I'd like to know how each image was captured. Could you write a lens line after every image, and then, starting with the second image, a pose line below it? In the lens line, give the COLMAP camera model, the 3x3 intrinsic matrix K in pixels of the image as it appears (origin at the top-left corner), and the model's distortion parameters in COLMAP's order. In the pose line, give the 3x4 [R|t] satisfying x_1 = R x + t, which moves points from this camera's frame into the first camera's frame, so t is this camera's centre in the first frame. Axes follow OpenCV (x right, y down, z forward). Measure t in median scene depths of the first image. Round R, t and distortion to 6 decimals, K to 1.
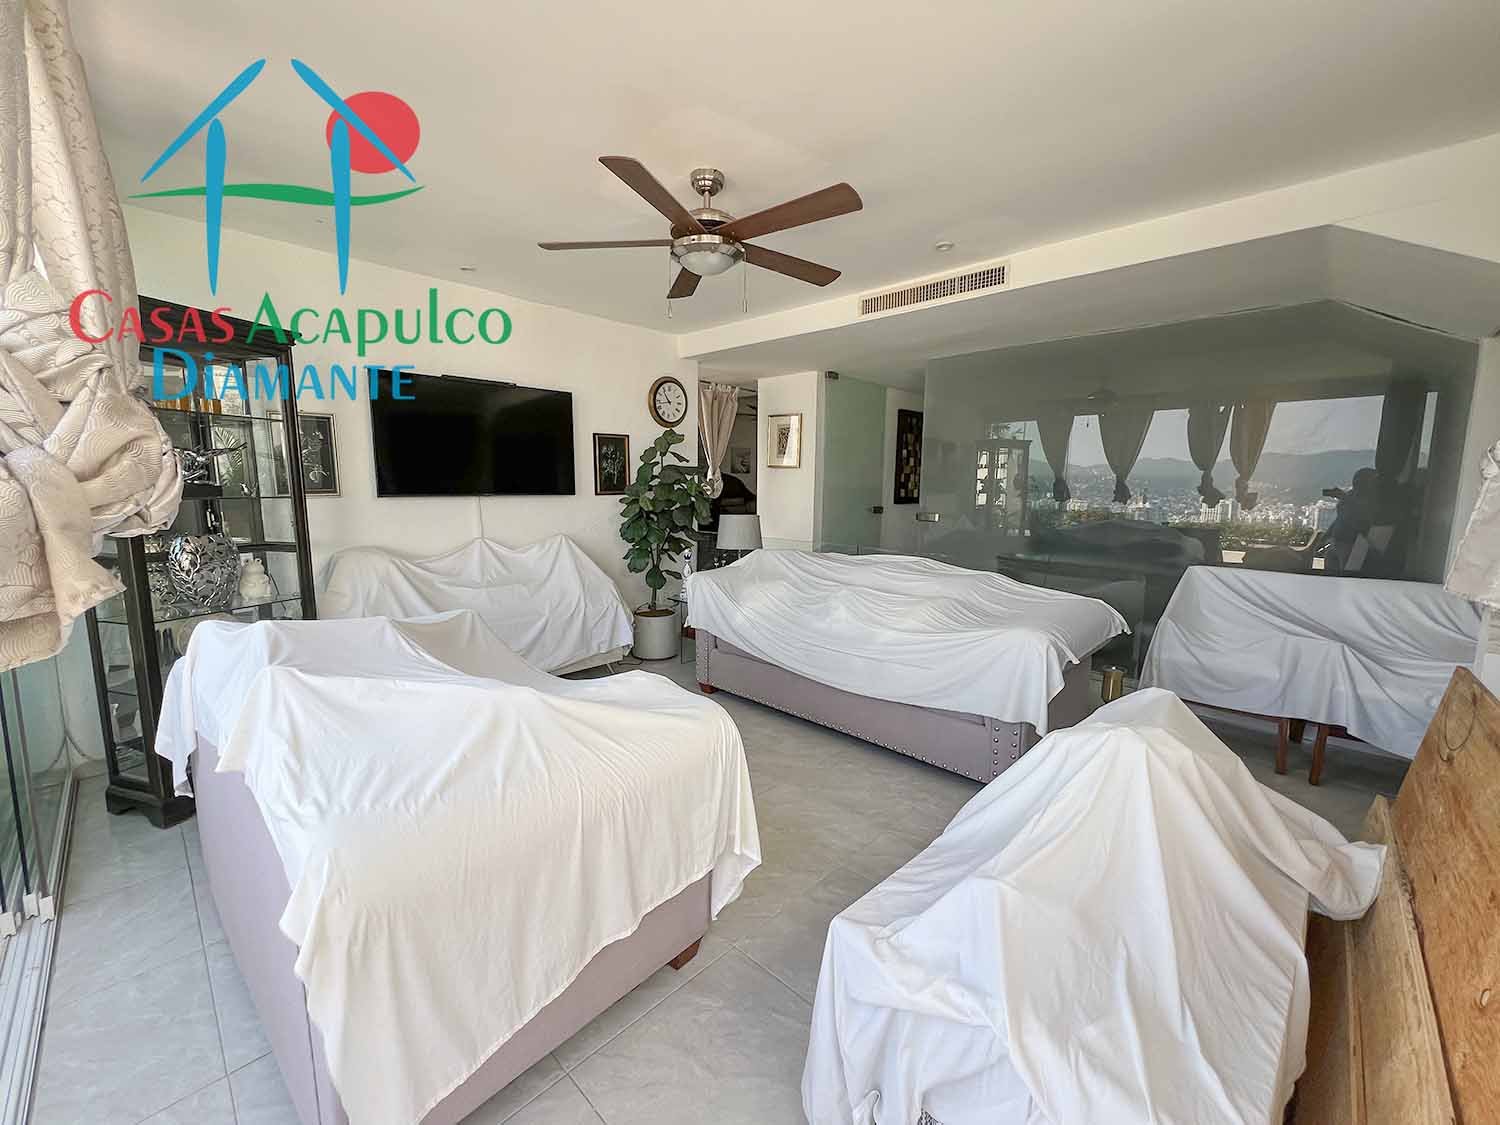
lens RADIAL K [[600.2, 0, 760.1], [0, 600.2, 552.7], [0, 0, 1]] dist [-0.001500, 0.000764]
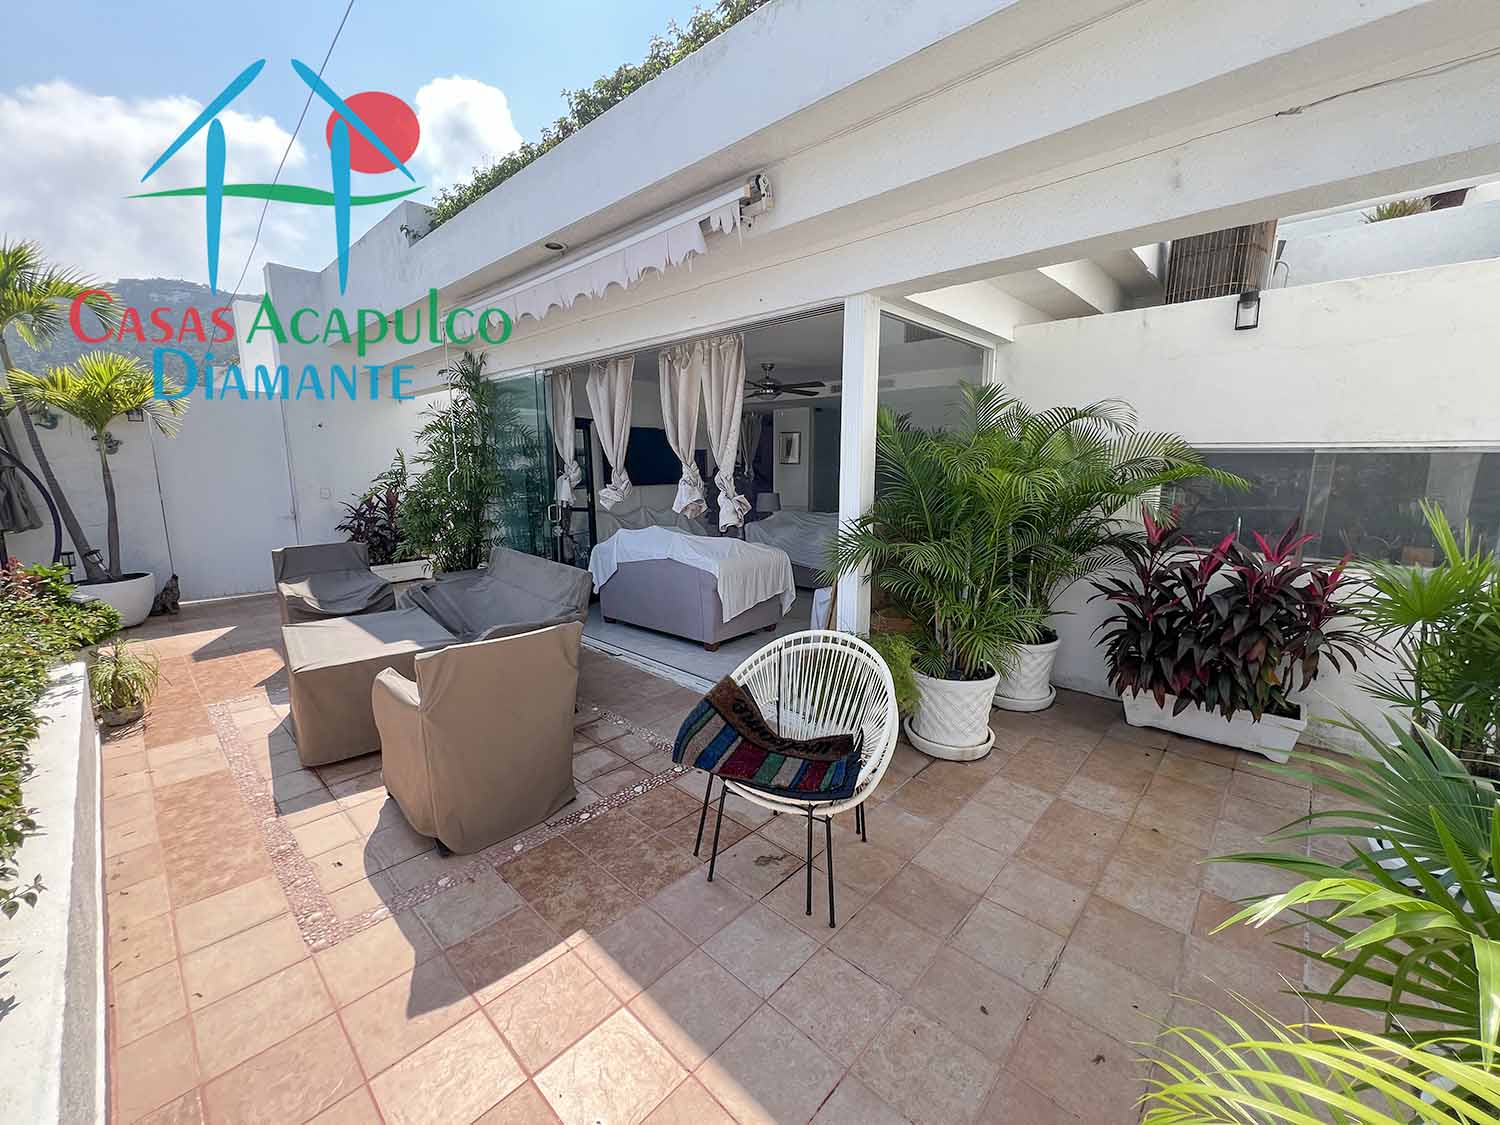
lens RADIAL K [[600.2, 0, 746.1], [0, 600.2, 555.6], [0, 0, 1]] dist [-0.001500, 0.000764]
pose [[0.999830, -0.015301, -0.010290, -0.092519], [0.015722, 0.998985, 0.042207, 0.053709], [0.009633, -0.042362, 0.999056, -0.911858]]
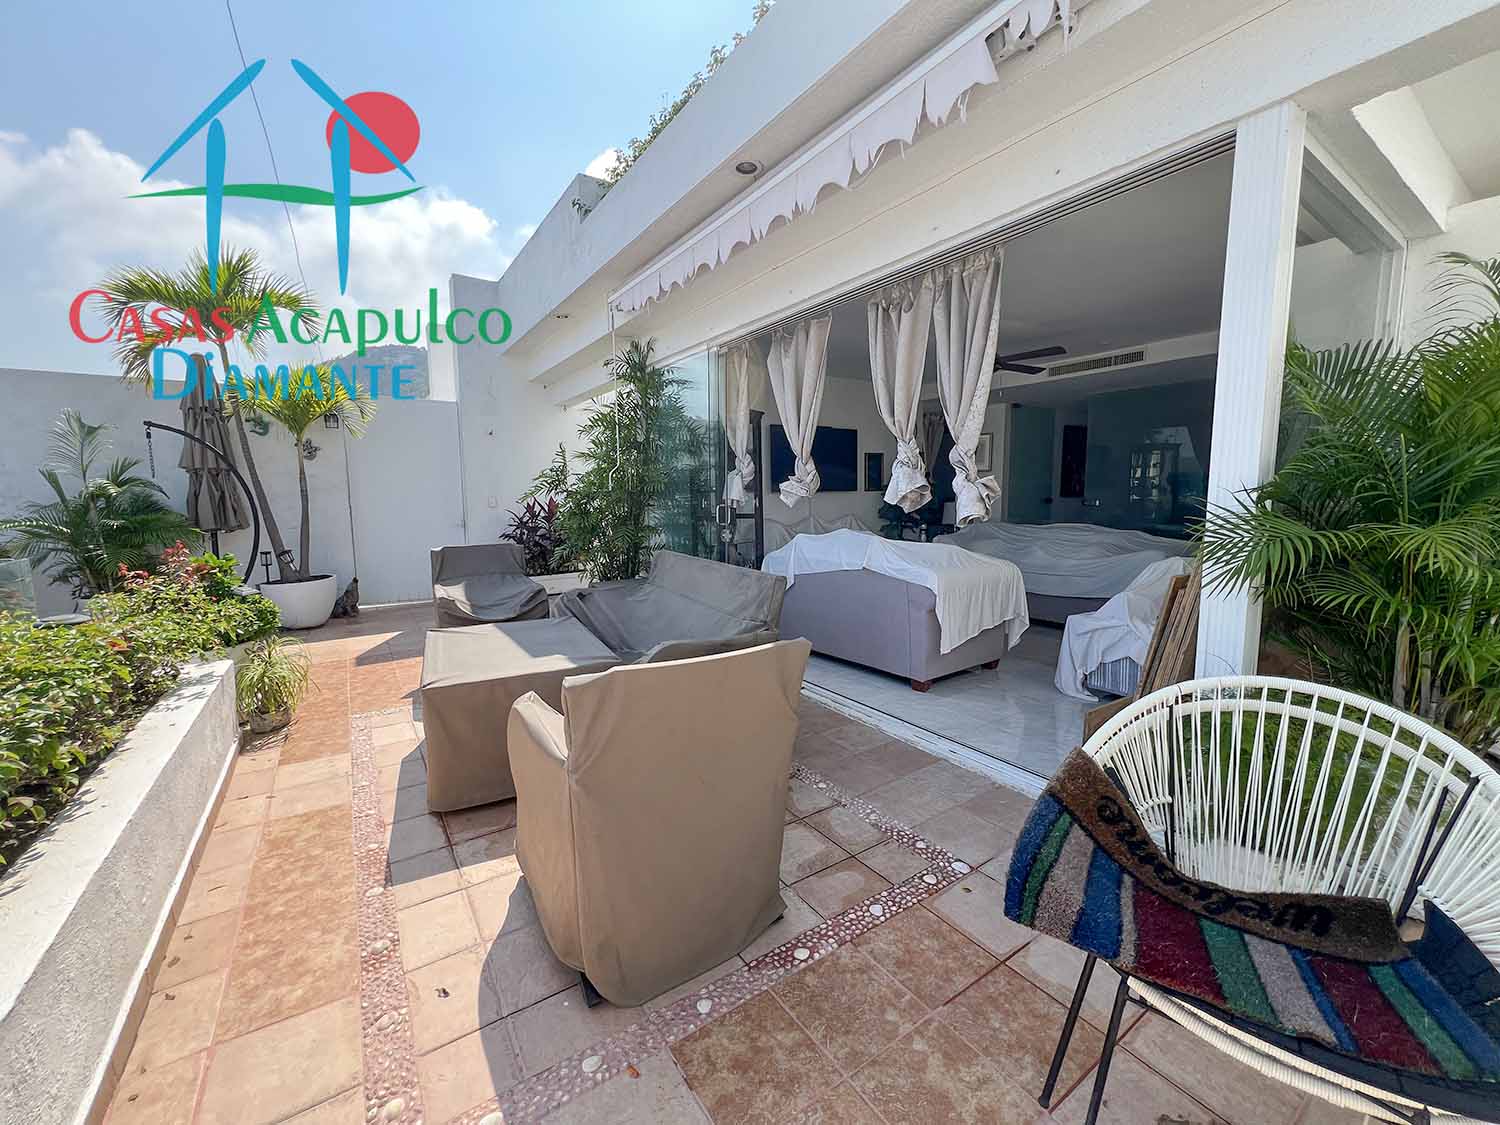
lens RADIAL K [[600.2, 0, 745.8], [0, 600.2, 554.4], [0, 0, 1]] dist [-0.001500, 0.000764]
pose [[0.972569, 0.000329, -0.232615, -0.221084], [-0.003053, 0.999931, -0.011352, 0.096010], [0.232595, 0.011751, 0.972503, -0.680687]]
